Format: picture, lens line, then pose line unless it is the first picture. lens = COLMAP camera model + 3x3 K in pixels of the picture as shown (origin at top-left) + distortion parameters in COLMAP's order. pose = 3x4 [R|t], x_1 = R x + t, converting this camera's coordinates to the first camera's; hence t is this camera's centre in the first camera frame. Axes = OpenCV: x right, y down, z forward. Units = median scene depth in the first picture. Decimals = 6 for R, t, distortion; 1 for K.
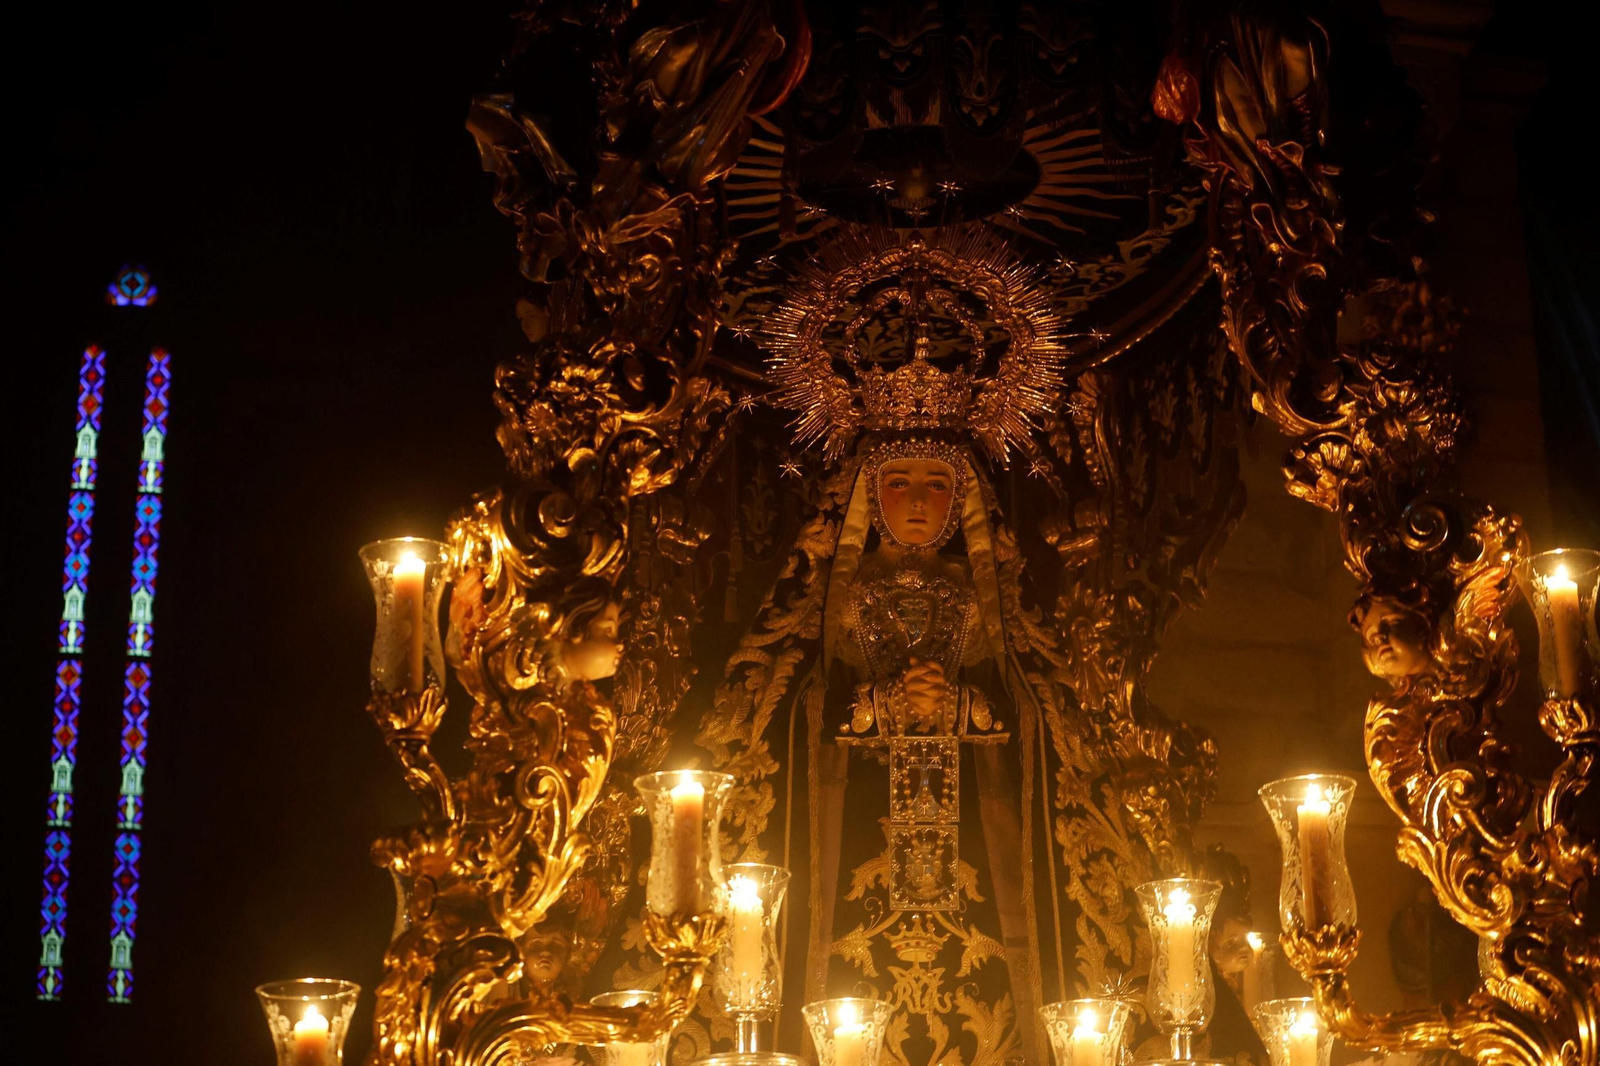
lens RADIAL K [[3210.1, 0, 800.0], [0, 3210.1, 533.0], [0, 0, 1]] dist [-0.232988, -0.292821]
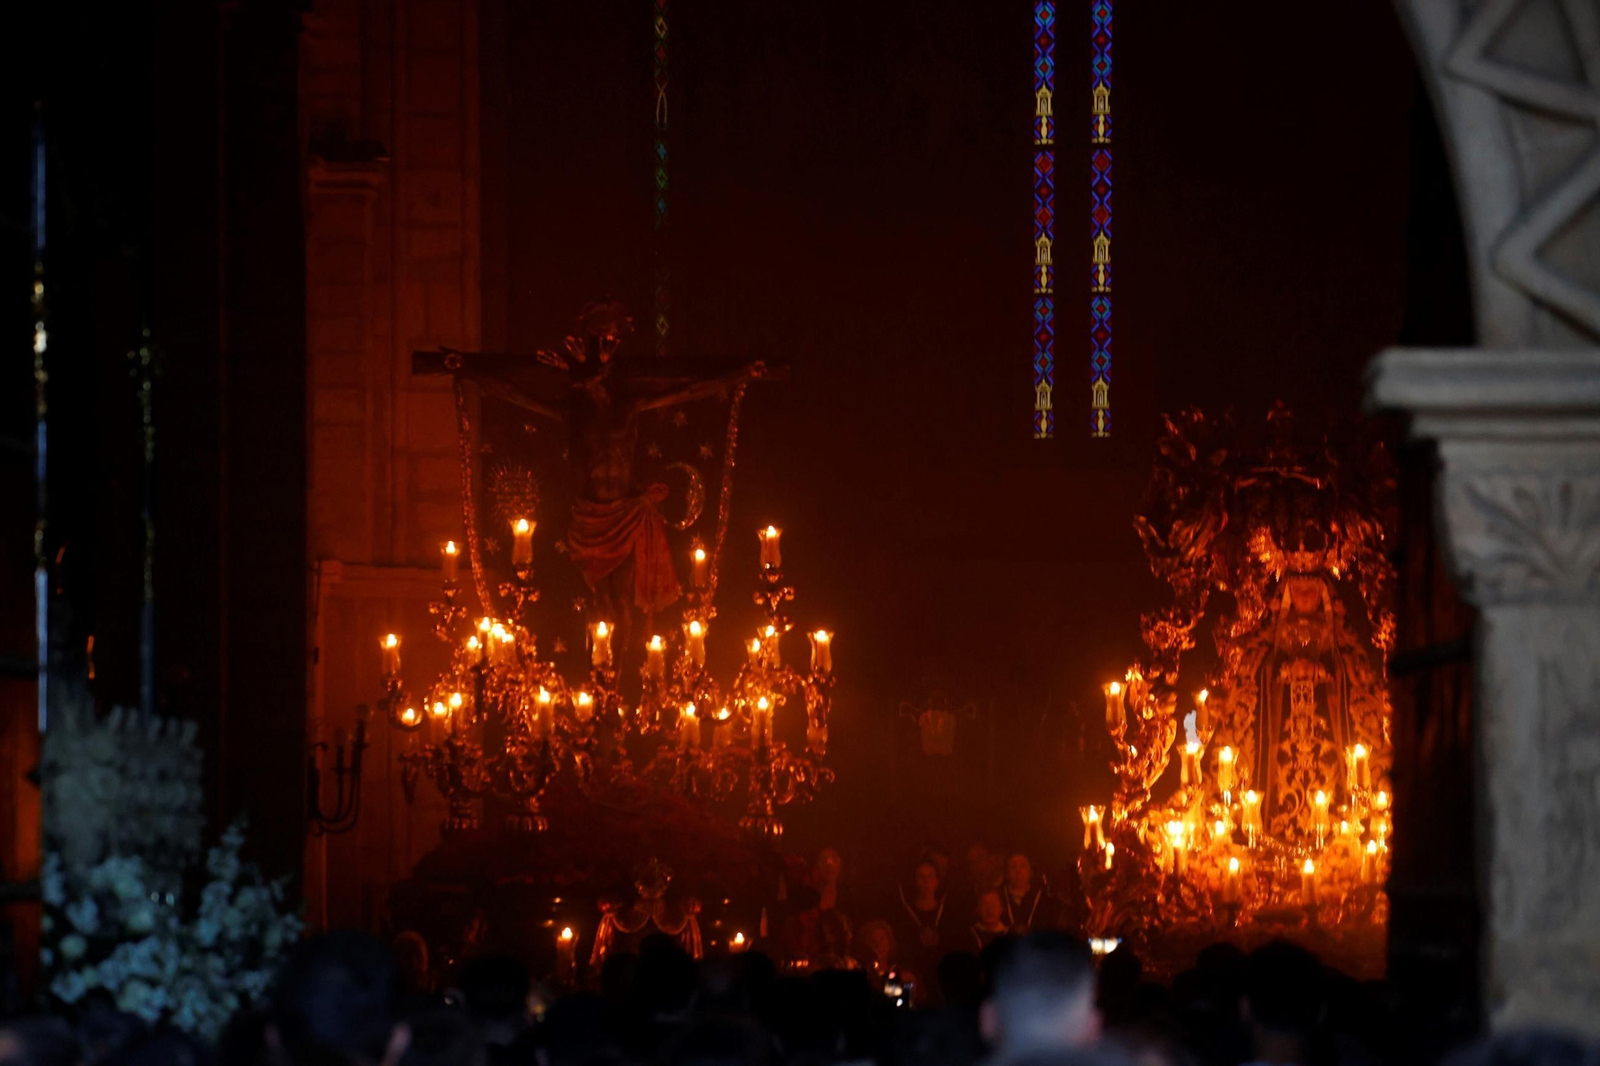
lens RADIAL K [[6426.3, 0, 799.3], [0, 6426.3, 560.0], [0, 0, 1]] dist [1.157278, -2.510881]
pose [[0.961190, -0.009201, -0.275734, 1.259271], [0.088890, 0.956475, 0.277947, -1.776922], [0.261175, -0.291670, 0.920172, -4.703974]]
